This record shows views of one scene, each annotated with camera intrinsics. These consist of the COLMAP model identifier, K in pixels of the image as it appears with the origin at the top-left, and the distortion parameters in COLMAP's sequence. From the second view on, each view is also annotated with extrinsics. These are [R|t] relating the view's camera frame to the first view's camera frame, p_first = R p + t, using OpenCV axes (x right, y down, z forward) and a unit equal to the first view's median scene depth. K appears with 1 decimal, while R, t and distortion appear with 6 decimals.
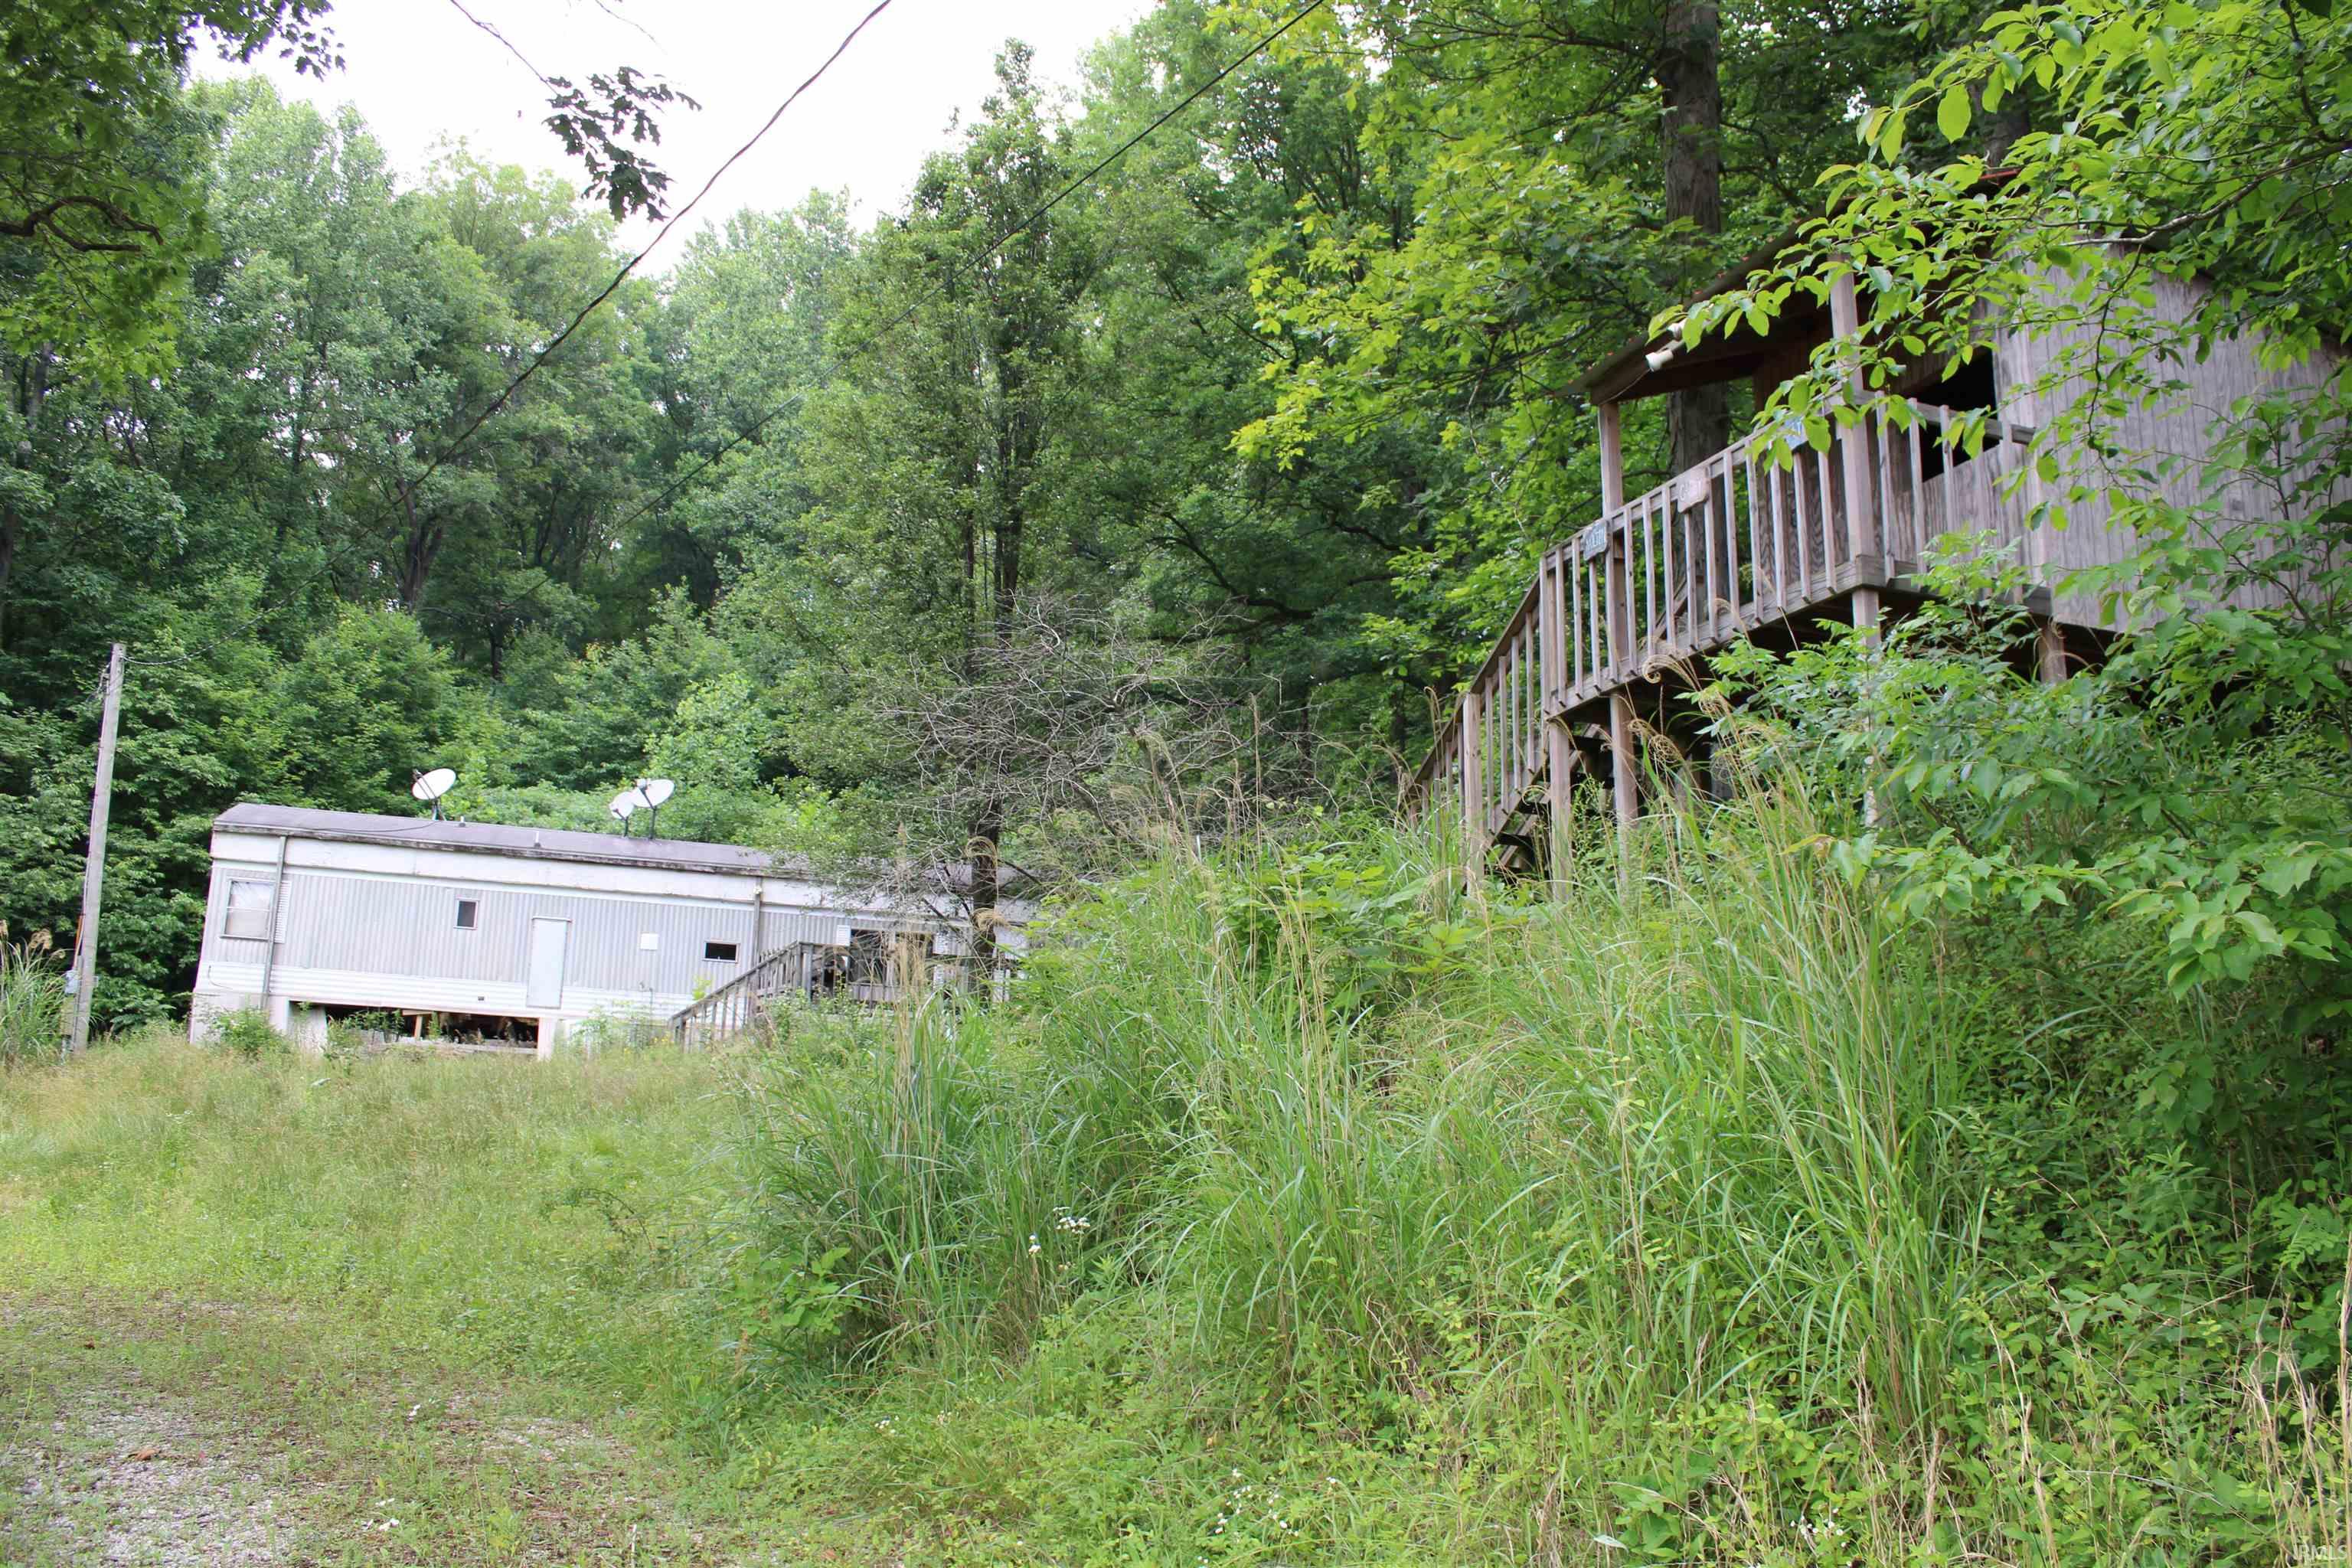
lens RADIAL K [[1983.8, 0, 1189.9], [0, 1983.8, 794.2], [0, 0, 1]] dist [-0.169092, 0.163067]
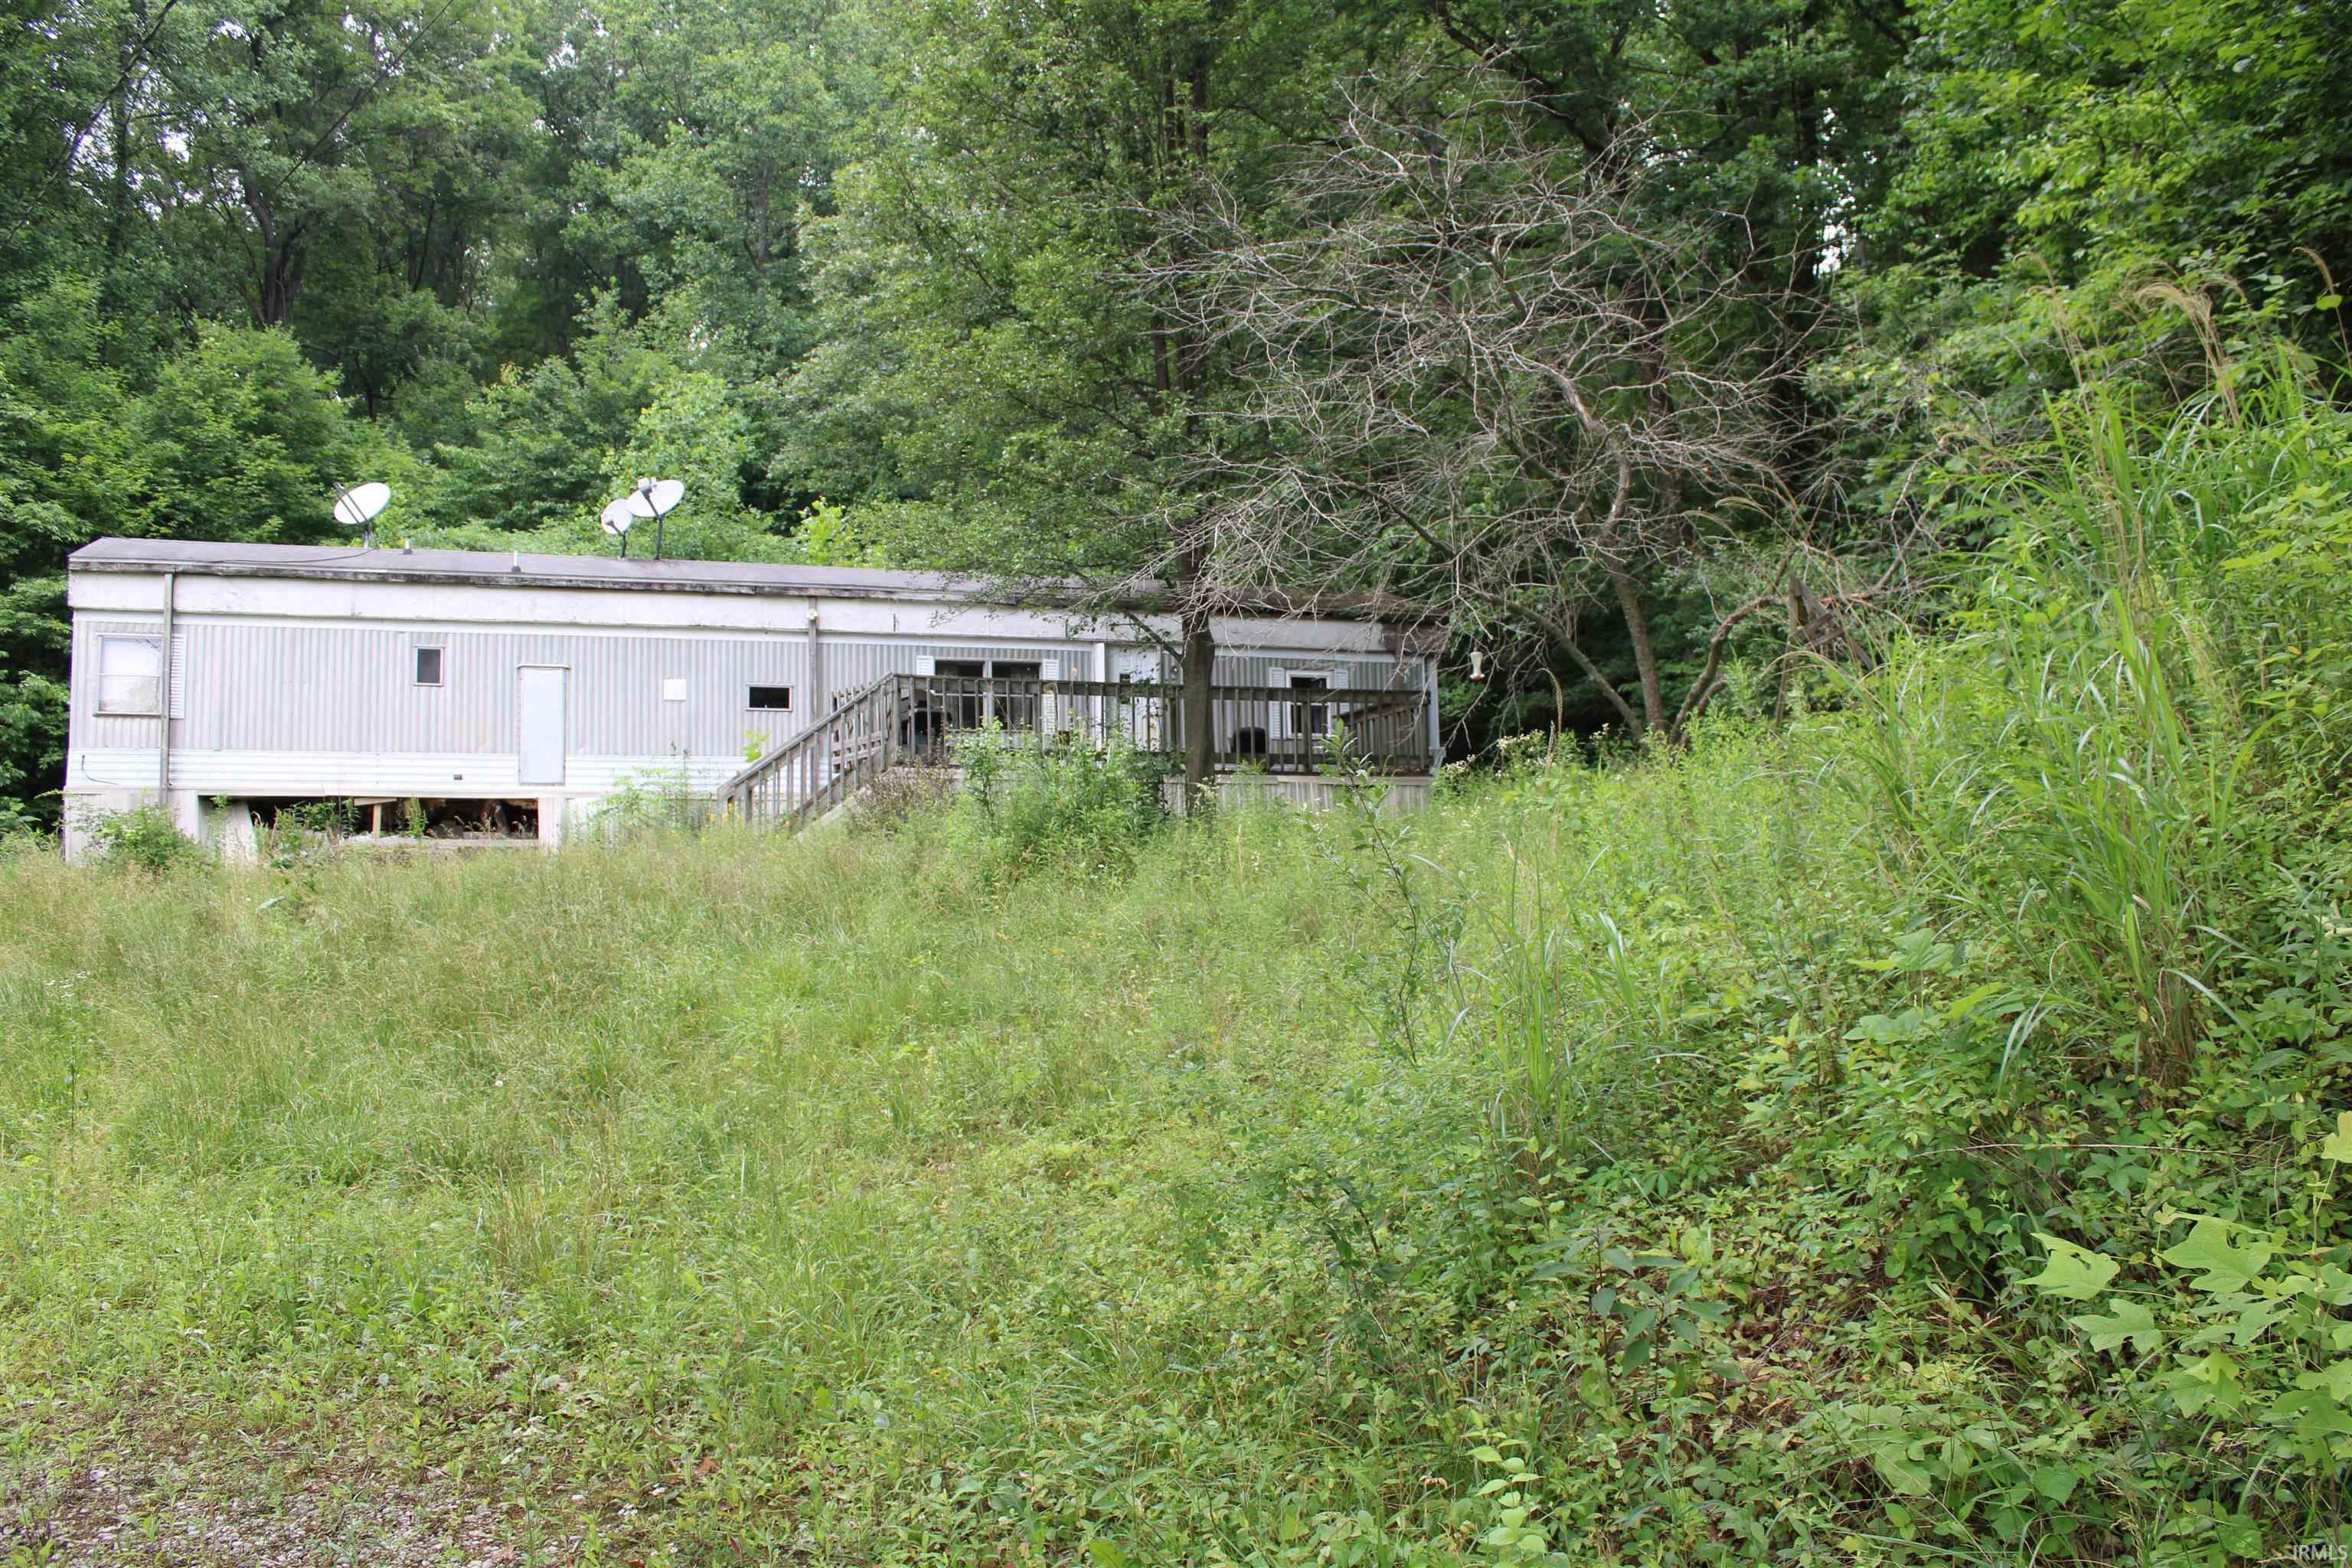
lens RADIAL K [[1983.8, 0, 1189.9], [0, 1983.8, 794.2], [0, 0, 1]] dist [-0.169092, 0.163067]
pose [[0.997018, -0.050333, 0.058491, -0.157097], [0.042934, 0.991660, 0.121524, 0.040277], [-0.064120, -0.118650, 0.990864, 0.293951]]
